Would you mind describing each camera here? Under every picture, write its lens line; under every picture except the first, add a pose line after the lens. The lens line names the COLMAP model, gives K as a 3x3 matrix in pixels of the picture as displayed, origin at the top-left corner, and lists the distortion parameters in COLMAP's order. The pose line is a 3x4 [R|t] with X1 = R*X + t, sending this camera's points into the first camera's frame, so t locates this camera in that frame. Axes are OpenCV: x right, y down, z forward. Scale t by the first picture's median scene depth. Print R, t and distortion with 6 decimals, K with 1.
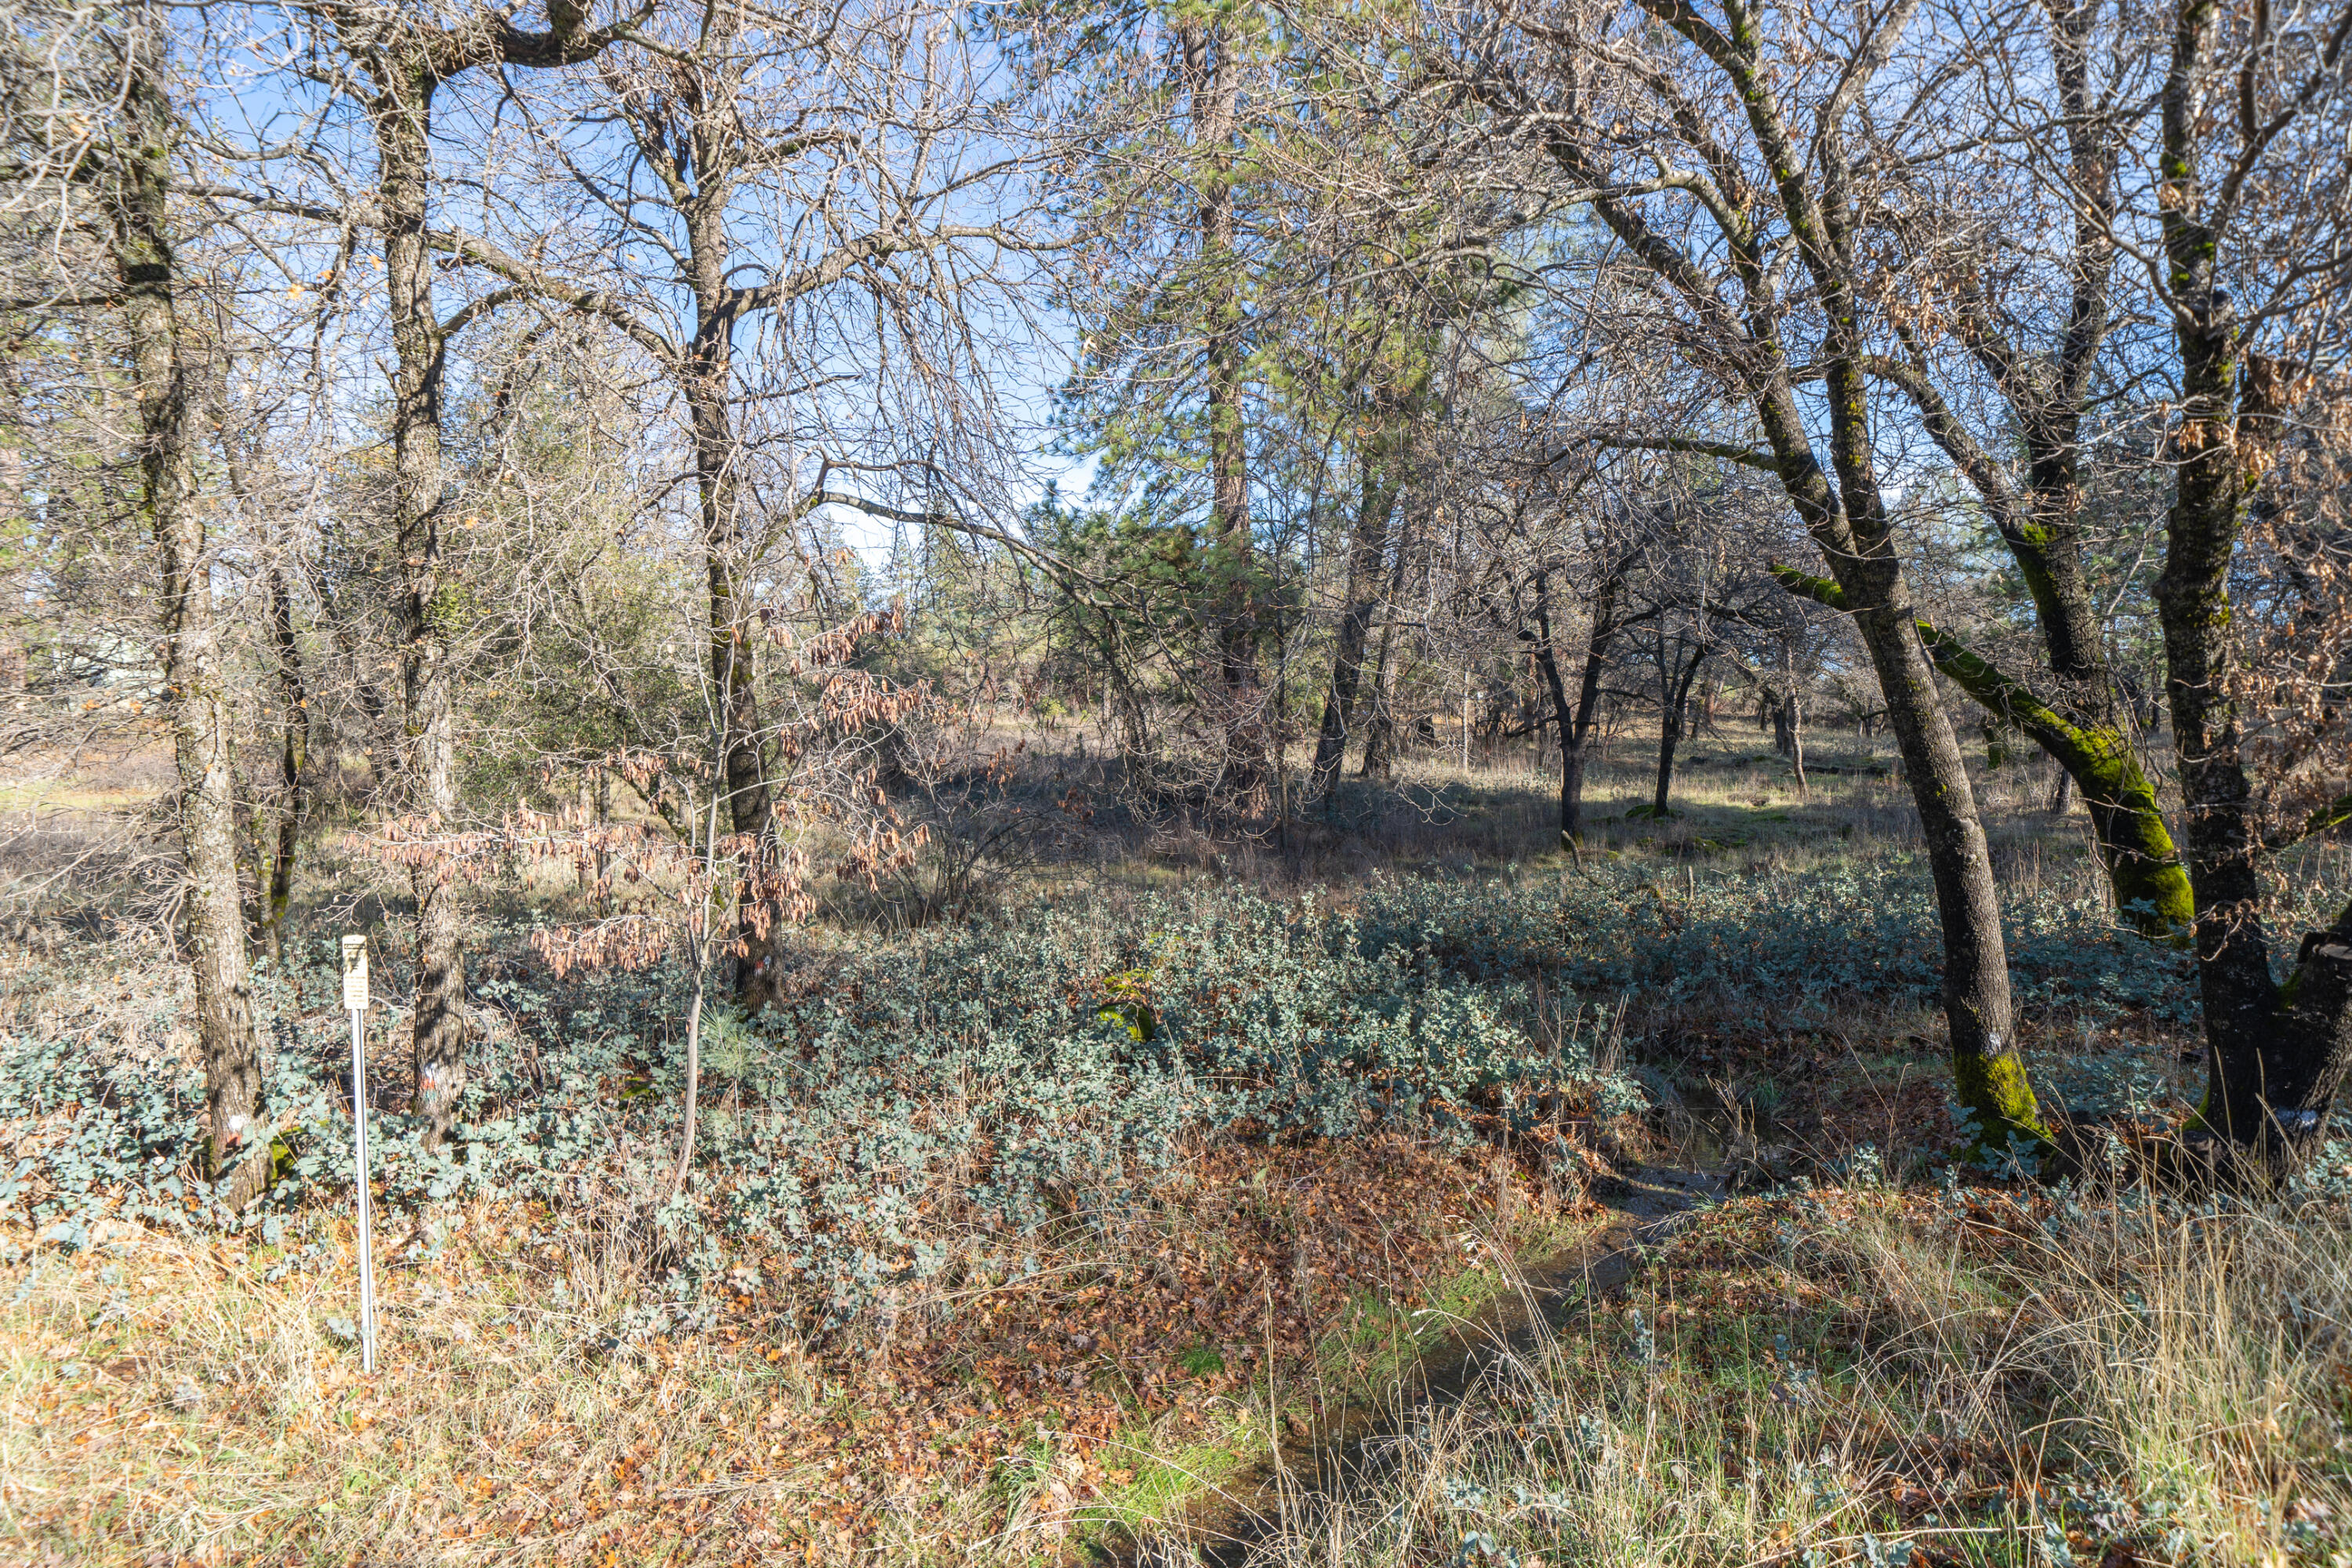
lens RADIAL K [[1179.4, 0, 1175.5], [0, 1179.4, 755.9], [0, 0, 1]] dist [0.030472, 0.000190]
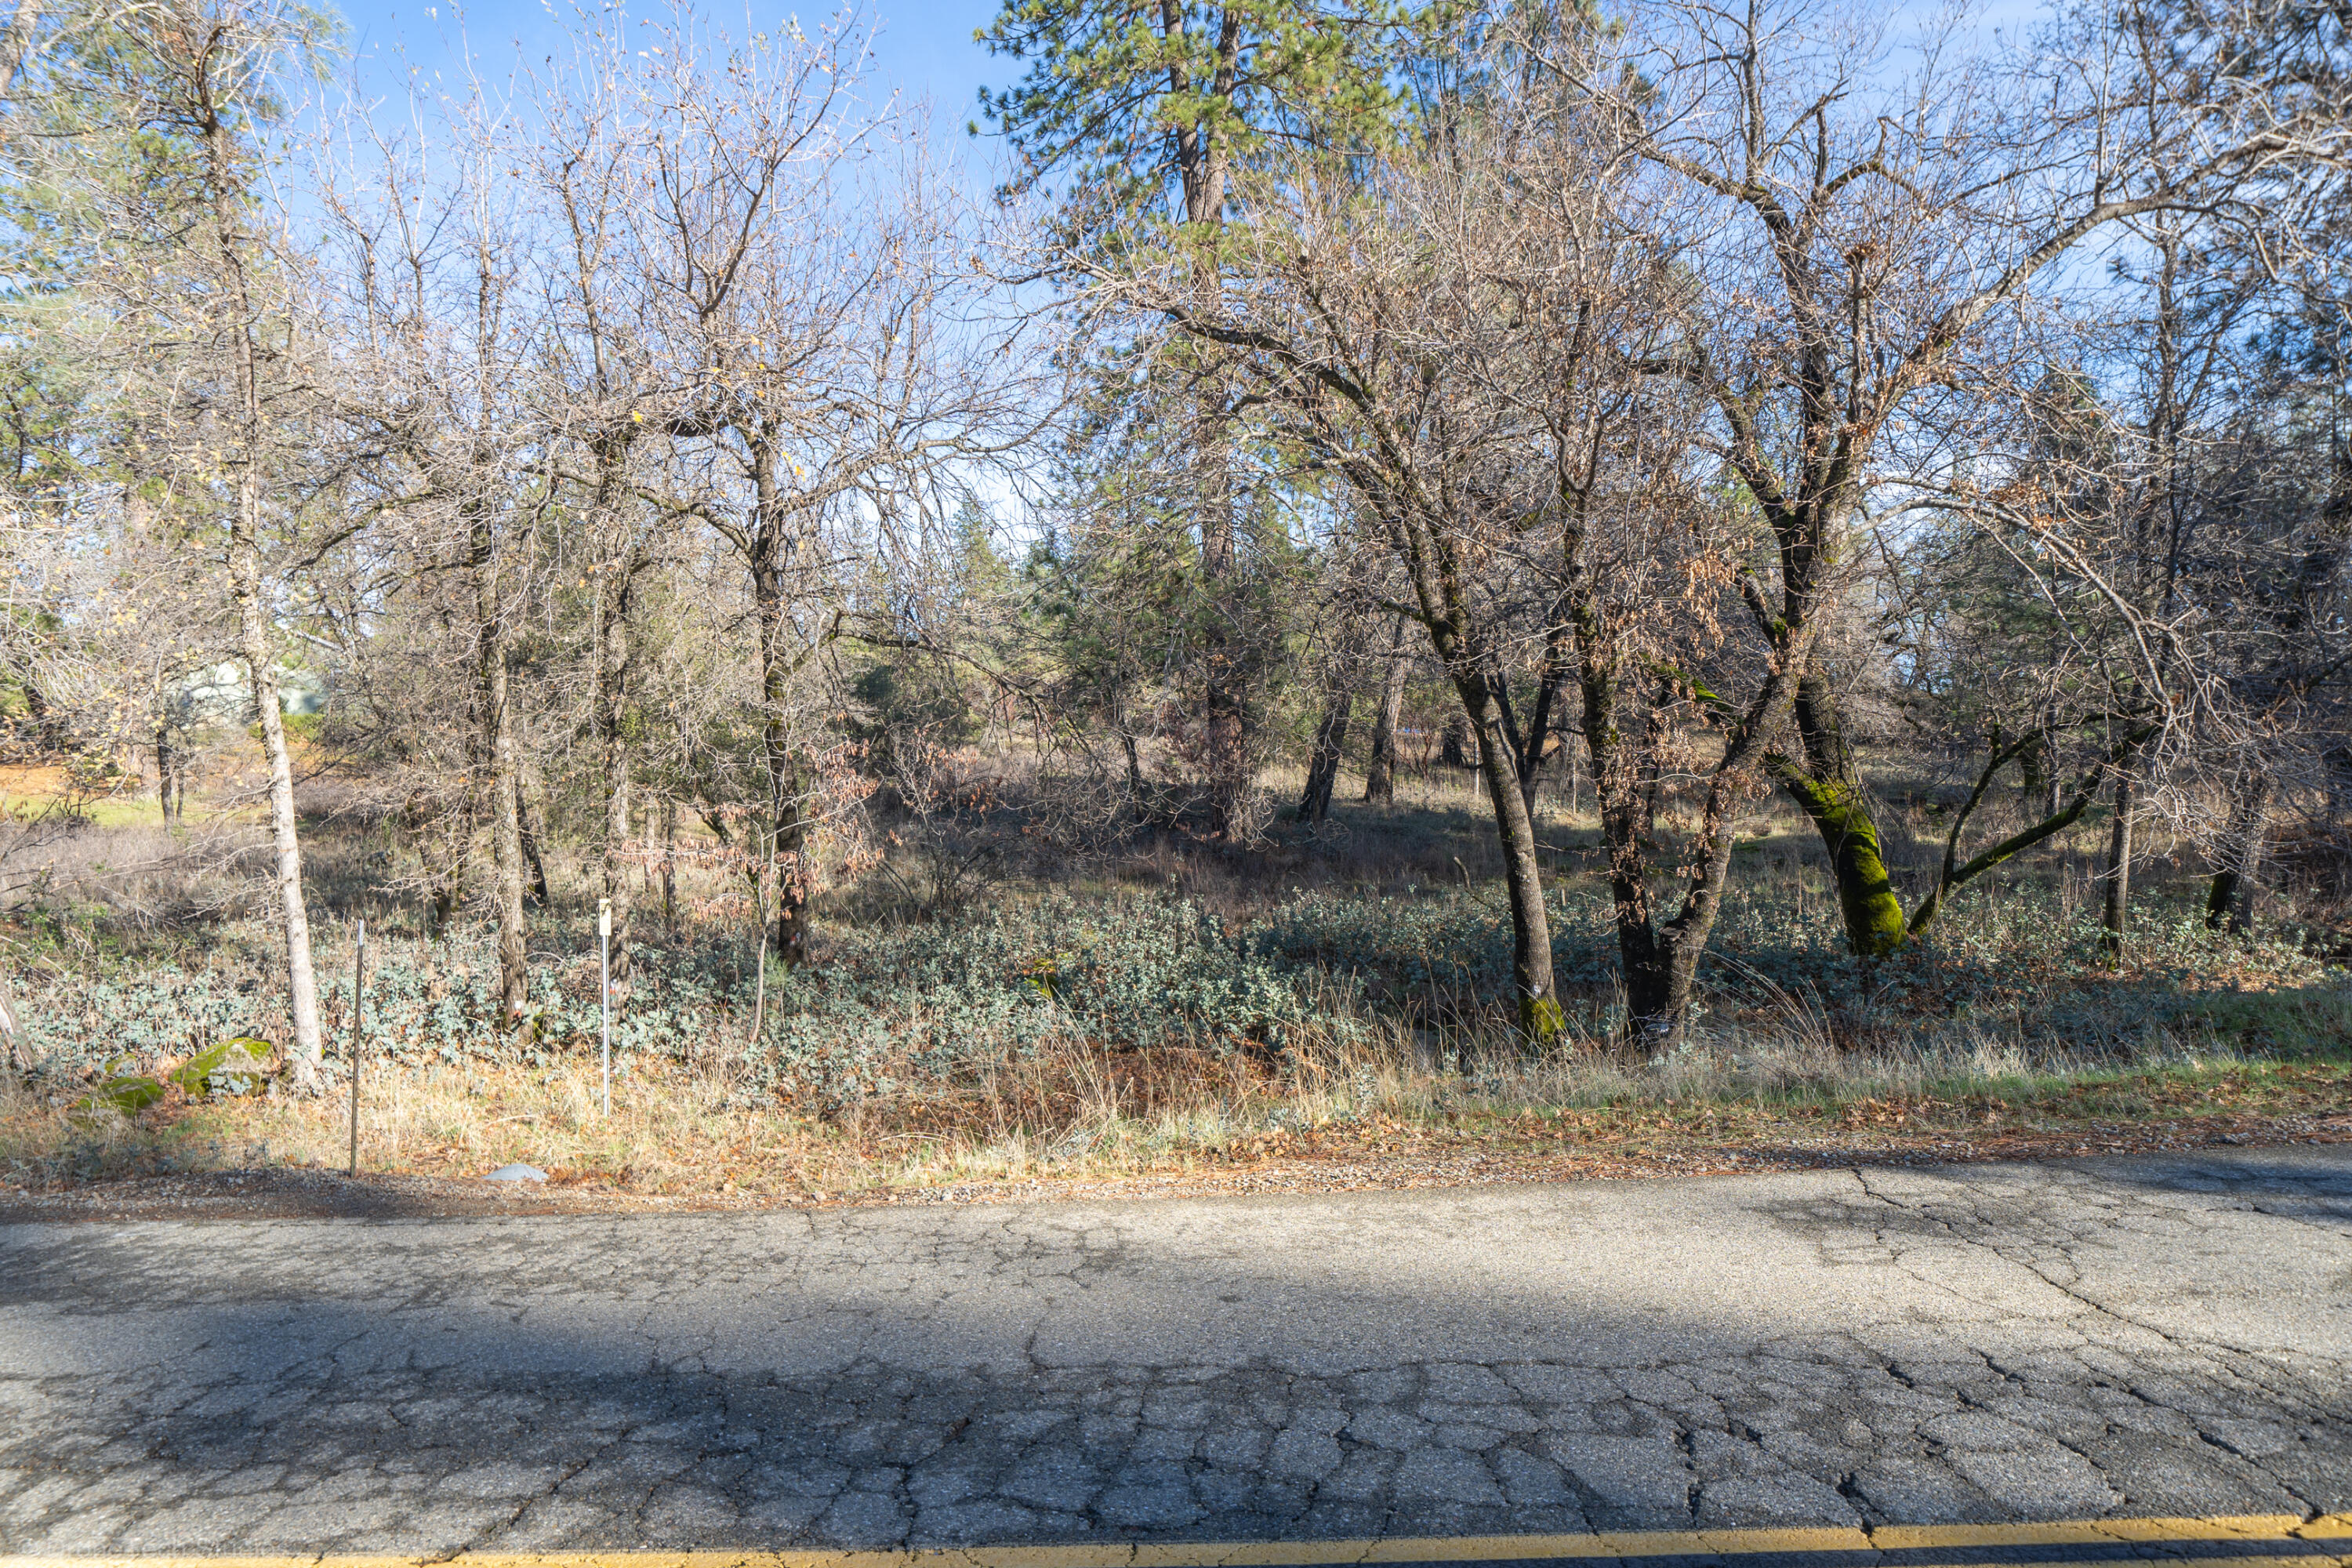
lens RADIAL K [[1706.8, 0, 1228.5], [0, 1706.8, 734.1], [0, 0, 1]] dist [0.013424, 0.003756]
pose [[0.997024, 0.010166, -0.076417, 0.365661], [-0.010377, 0.999943, -0.002366, -0.083397], [0.076388, 0.003152, 0.997073, -1.126554]]
